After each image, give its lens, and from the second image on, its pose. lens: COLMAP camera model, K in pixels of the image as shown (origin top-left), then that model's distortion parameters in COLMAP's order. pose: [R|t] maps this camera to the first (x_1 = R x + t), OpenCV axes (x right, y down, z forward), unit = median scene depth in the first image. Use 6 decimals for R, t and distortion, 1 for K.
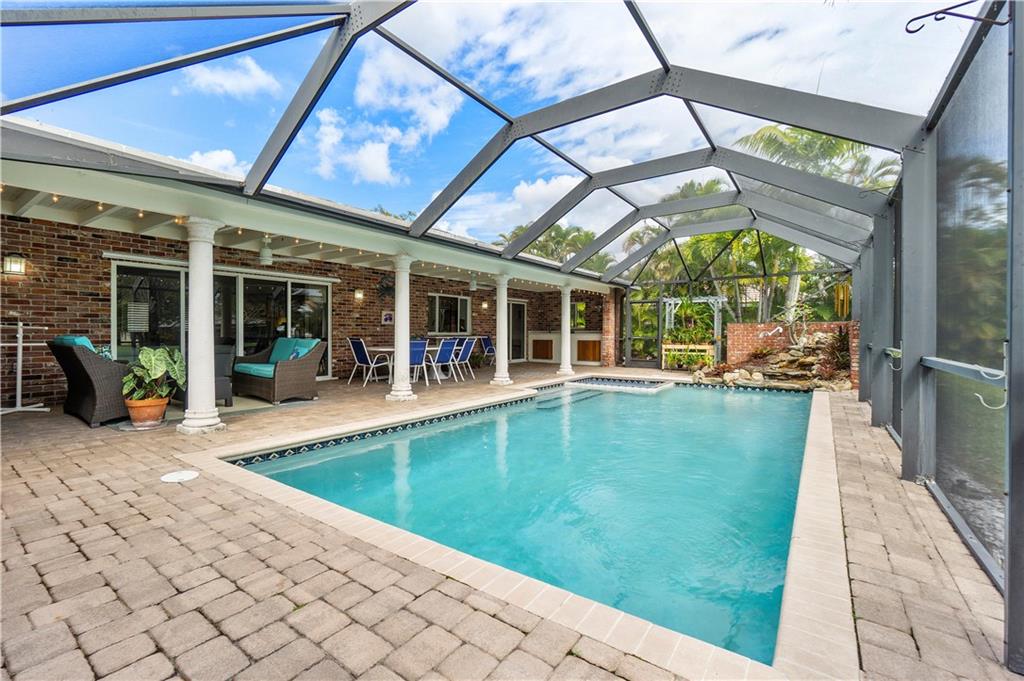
lens RADIAL K [[440.4, 0, 509.9], [0, 440.4, 338.5], [0, 0, 1]] dist [-0.008398, 0.001682]
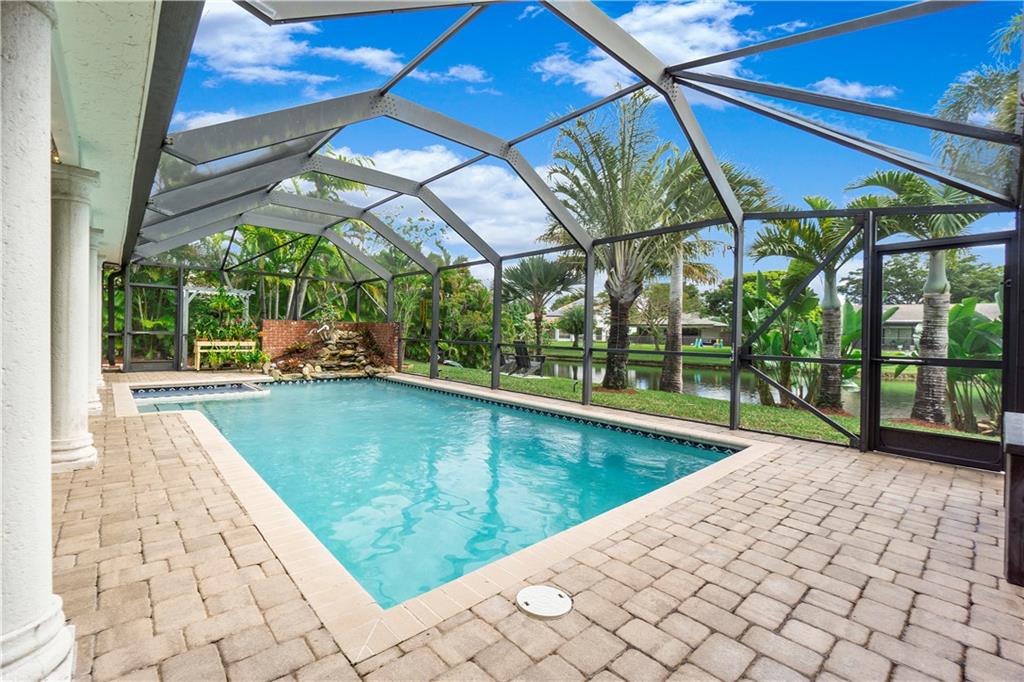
lens RADIAL K [[440.4, 0, 504.2], [0, 440.4, 337.6], [0, 0, 1]] dist [-0.008398, 0.001682]
pose [[0.218928, -0.006511, 0.975719, -1.581787], [-0.008681, 0.999925, 0.008620, -0.027705], [-0.975702, -0.010357, 0.218855, 1.125894]]
